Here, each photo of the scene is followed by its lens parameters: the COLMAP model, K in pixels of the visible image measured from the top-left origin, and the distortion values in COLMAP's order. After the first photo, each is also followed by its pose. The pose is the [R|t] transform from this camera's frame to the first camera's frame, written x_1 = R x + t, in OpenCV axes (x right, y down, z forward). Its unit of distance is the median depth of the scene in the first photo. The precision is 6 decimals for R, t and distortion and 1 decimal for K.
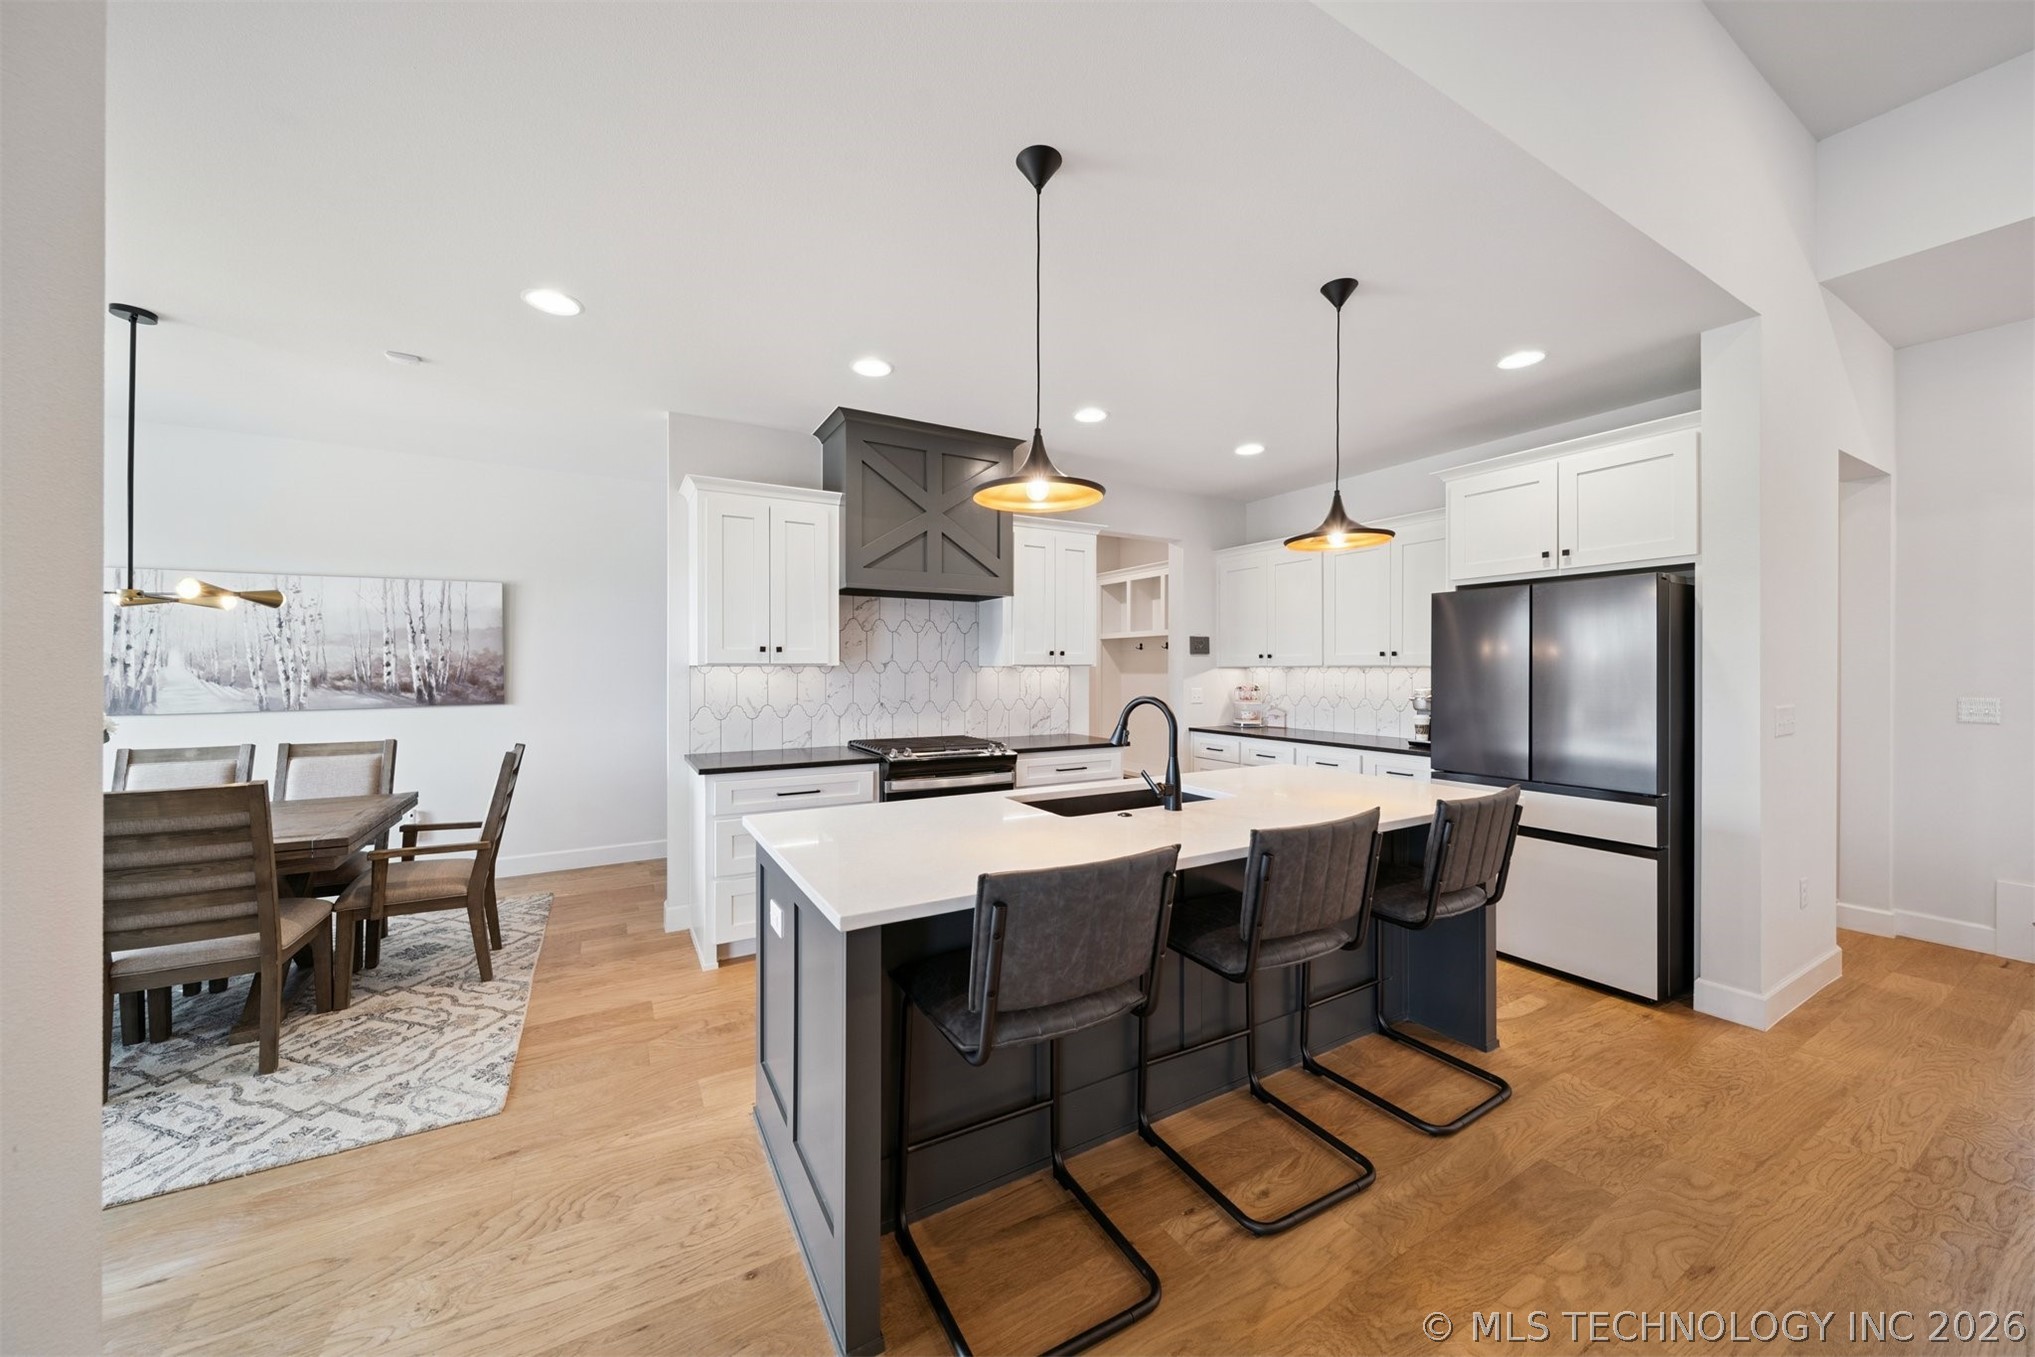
lens RADIAL K [[714.1, 0, 1004.2], [0, 714.1, 672.0], [0, 0, 1]] dist [0.001758, -0.001822]
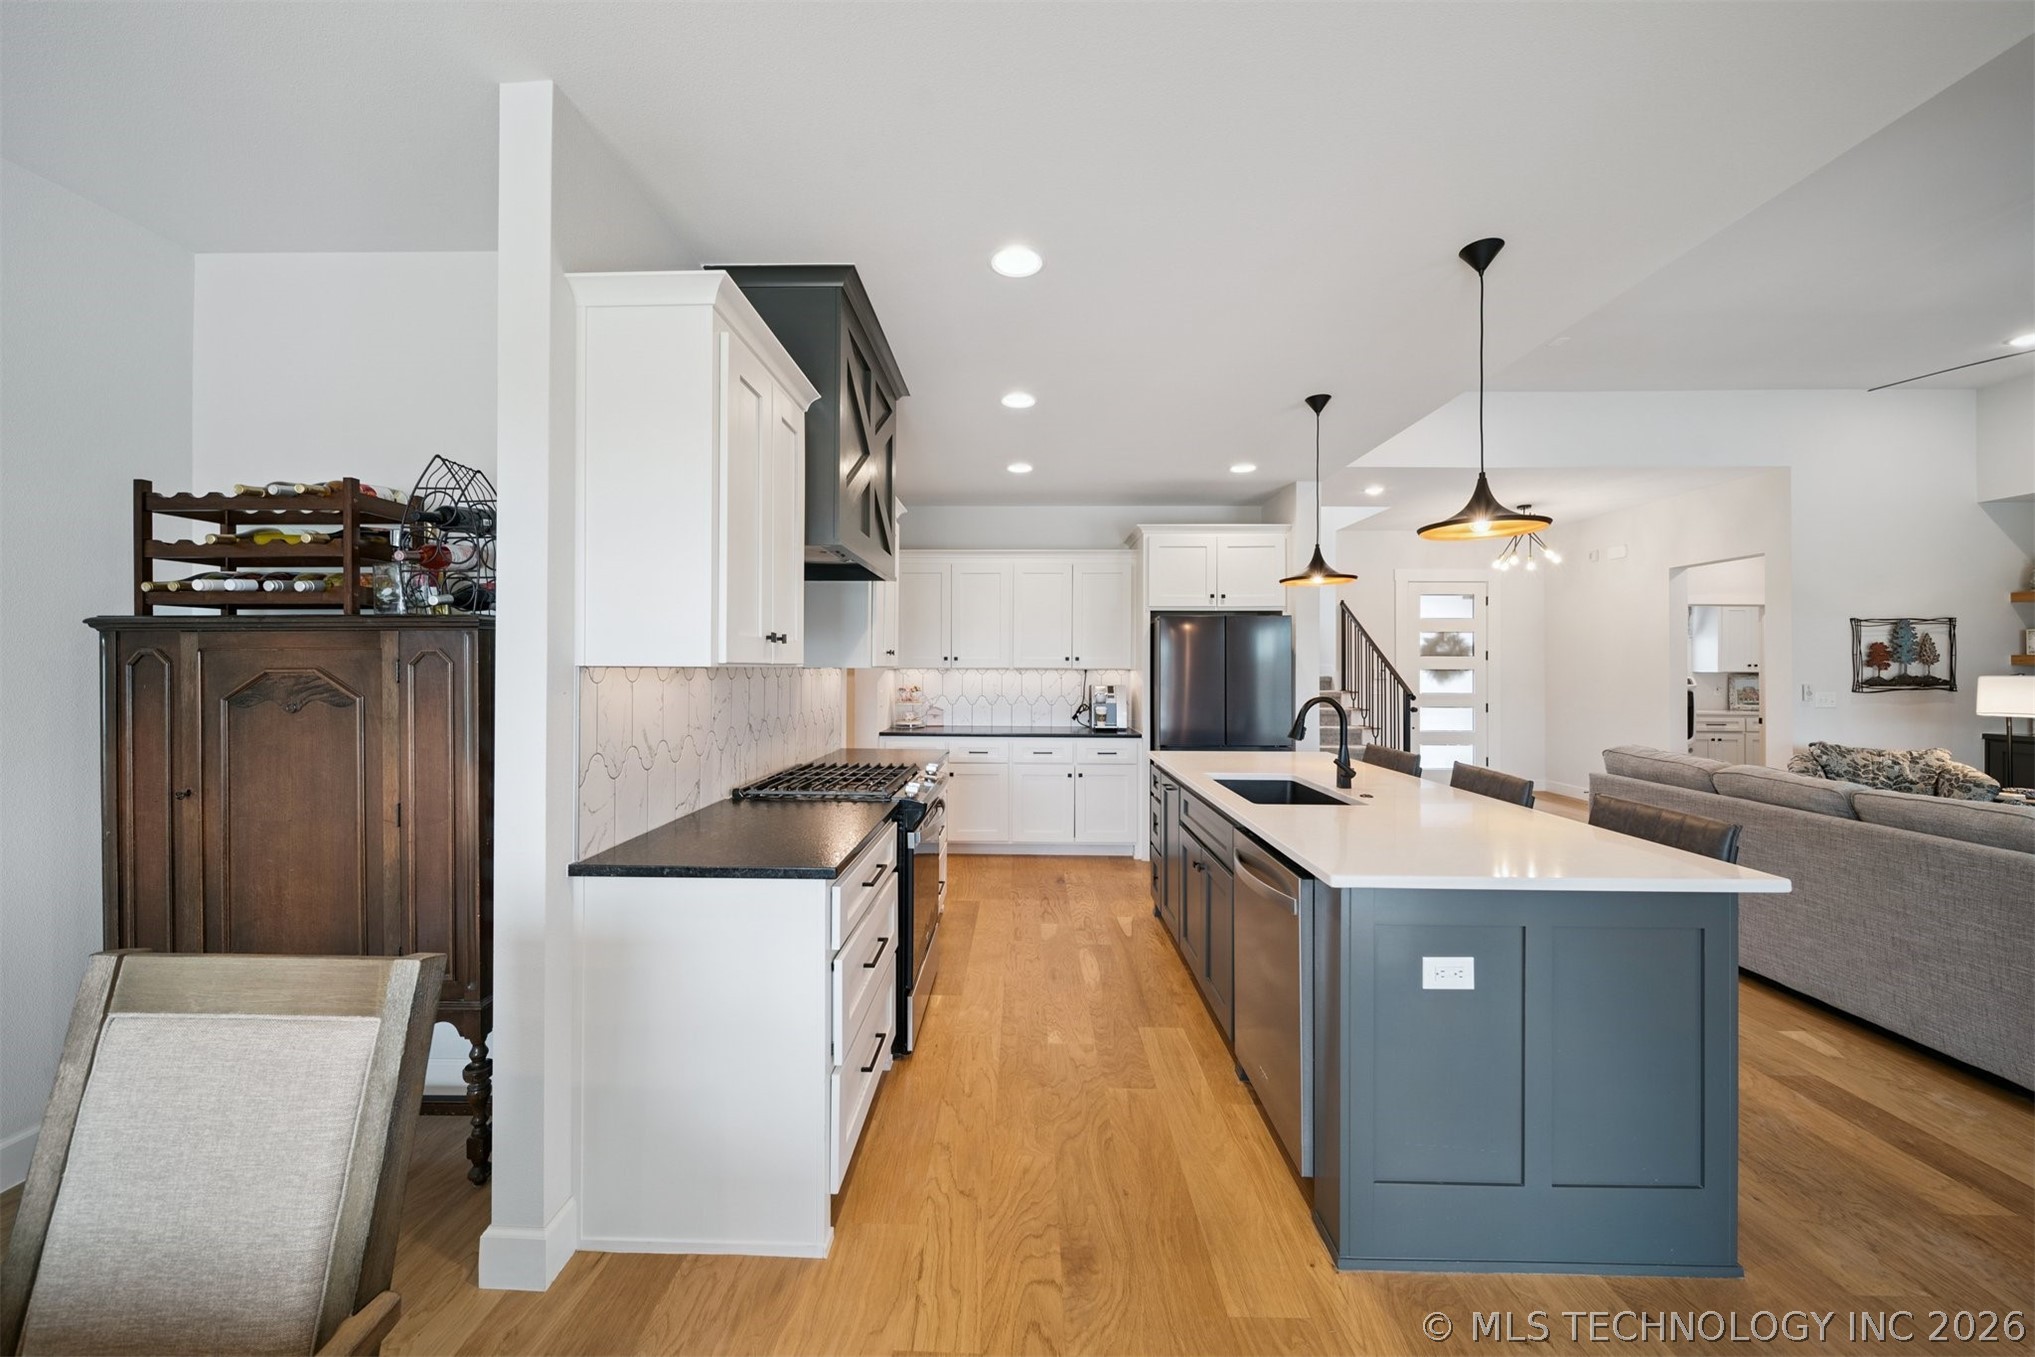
lens RADIAL K [[714.1, 0, 1007.4], [0, 714.1, 665.7], [0, 0, 1]] dist [0.001758, -0.001822]
pose [[0.513564, 0.006802, 0.858024, -0.676188], [0.000819, 0.999964, -0.008417, -0.003313], [-0.858051, 0.005025, 0.513540, 0.524337]]
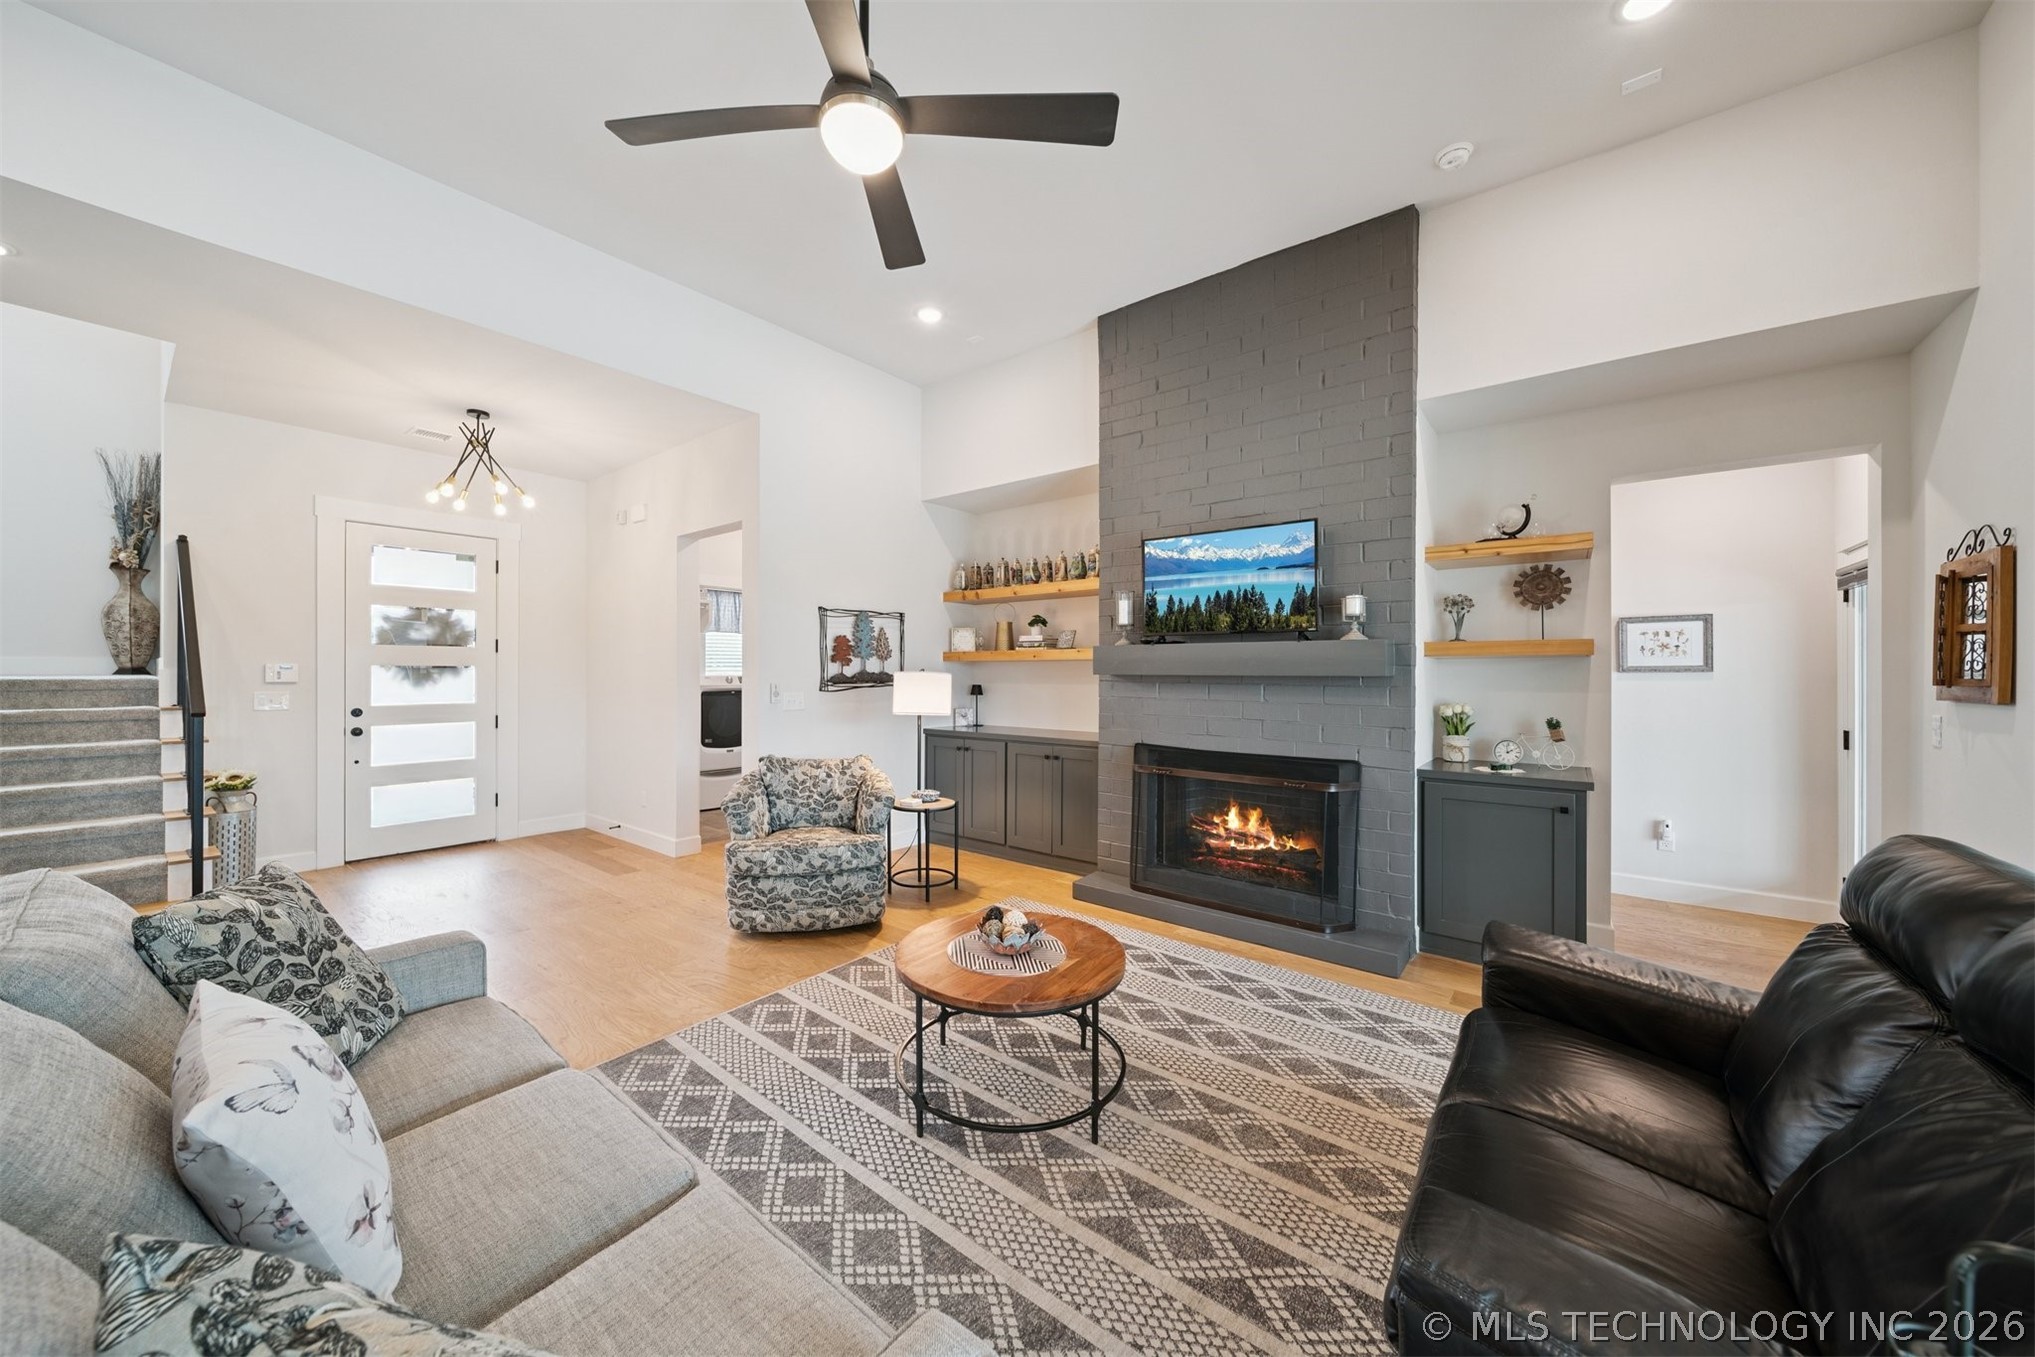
lens RADIAL K [[714.1, 0, 1001.2], [0, 714.1, 667.3], [0, 0, 1]] dist [0.001758, -0.001822]
pose [[-0.367443, 0.003074, 0.930041, 0.157289], [0.004127, 0.999990, -0.001674, 0.000998], [-0.930037, 0.003223, -0.367452, -0.042982]]
